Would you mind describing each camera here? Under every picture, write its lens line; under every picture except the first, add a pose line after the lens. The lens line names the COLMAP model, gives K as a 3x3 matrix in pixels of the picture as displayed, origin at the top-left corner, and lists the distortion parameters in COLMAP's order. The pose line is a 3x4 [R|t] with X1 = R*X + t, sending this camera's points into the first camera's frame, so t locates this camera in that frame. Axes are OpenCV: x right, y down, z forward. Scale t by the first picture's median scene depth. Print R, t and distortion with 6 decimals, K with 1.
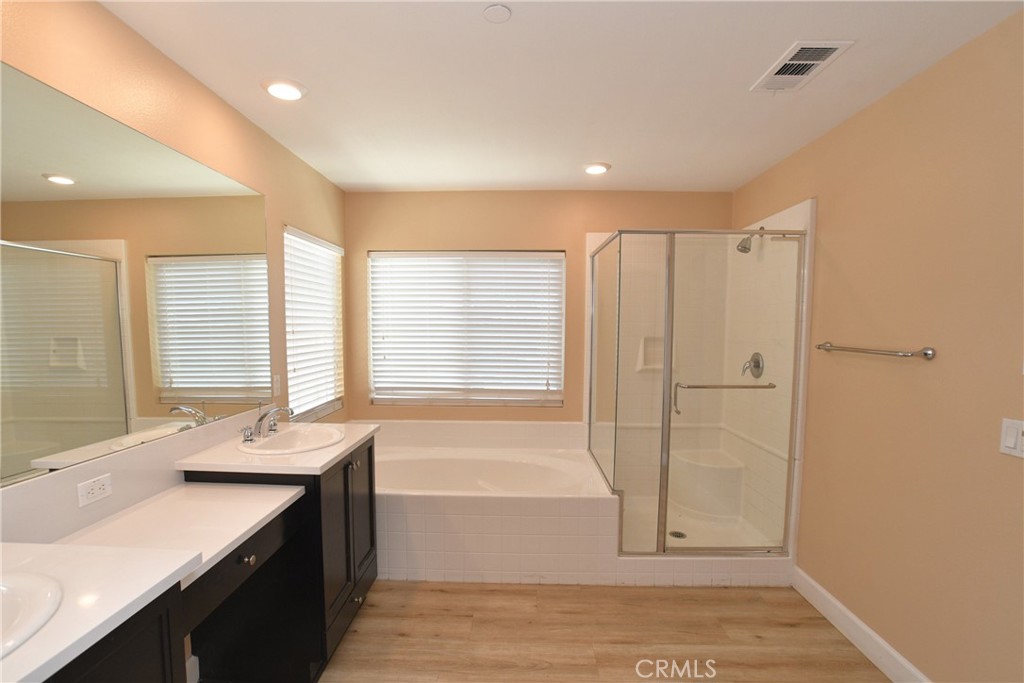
lens RADIAL K [[486.6, 0, 500.9], [0, 486.6, 363.4], [0, 0, 1]] dist [-0.081532, 0.046833]
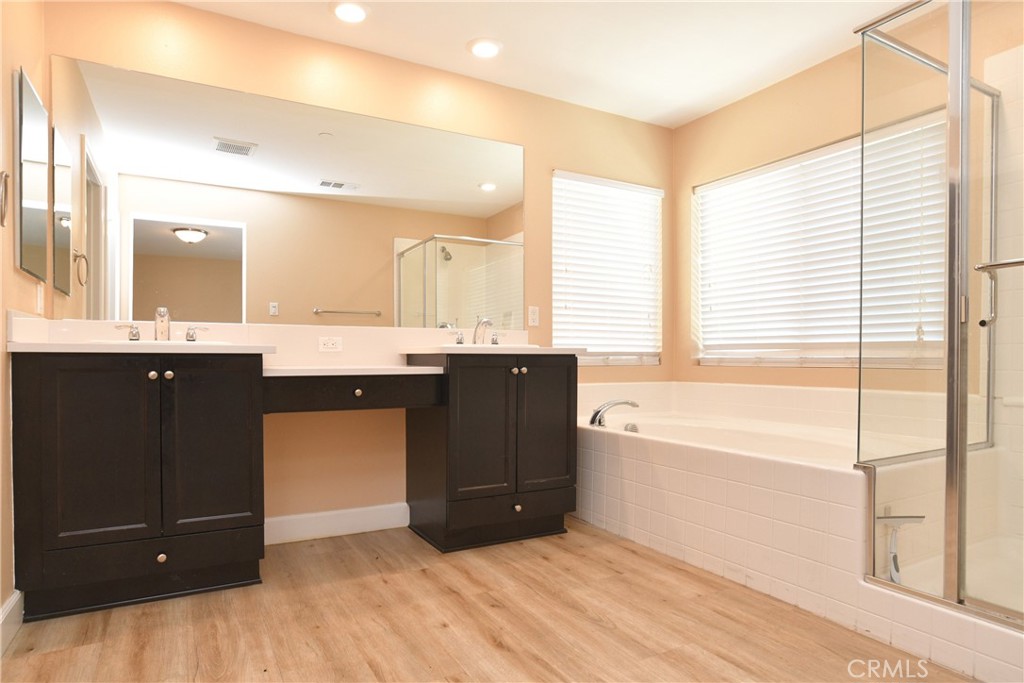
lens RADIAL K [[578.4, 0, 494.7], [0, 578.4, 352.1], [0, 0, 1]] dist [-0.031533, 0.000651]
pose [[0.525677, -0.000686, -0.850684, 0.582906], [-0.062603, 0.997257, -0.039489, 0.178515], [0.848378, 0.074014, 0.524192, 0.237458]]
